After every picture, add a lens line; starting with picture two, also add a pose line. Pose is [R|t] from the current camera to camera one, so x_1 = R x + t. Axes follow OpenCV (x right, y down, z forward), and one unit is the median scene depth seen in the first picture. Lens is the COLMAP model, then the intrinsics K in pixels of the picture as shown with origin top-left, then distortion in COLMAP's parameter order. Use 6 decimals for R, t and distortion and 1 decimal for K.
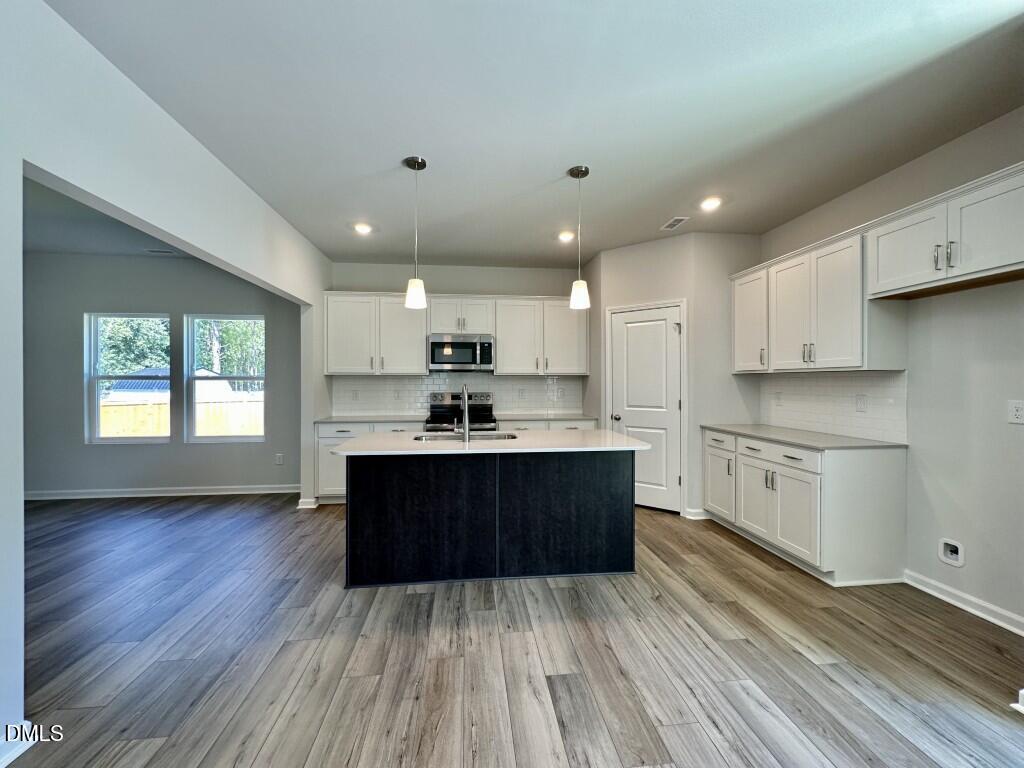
lens RADIAL K [[416.7, 0, 512.0], [0, 416.7, 384.0], [0, 0, 1]] dist [0.024590, 0.000142]
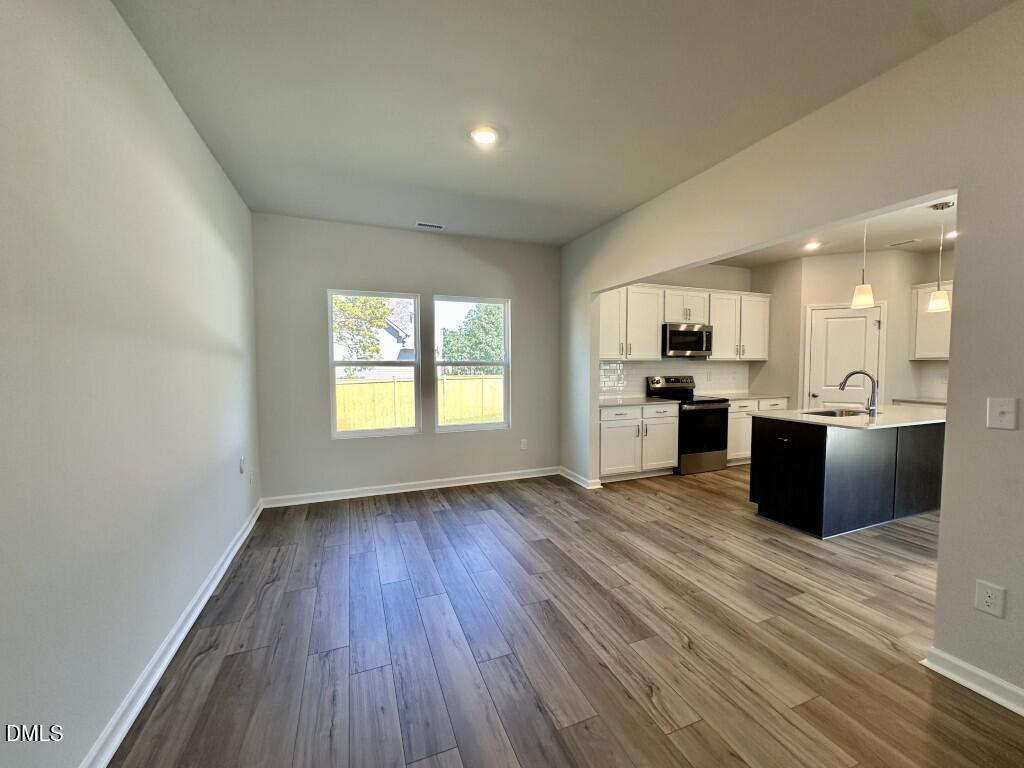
lens RADIAL K [[405.7, 0, 514.2], [0, 405.7, 394.3], [0, 0, 1]] dist [-0.003687, -0.000081]
pose [[0.959854, -0.023827, 0.279486, -0.864560], [0.005660, 0.997828, 0.065631, -0.005467], [-0.280443, -0.061414, 0.957904, 0.091732]]
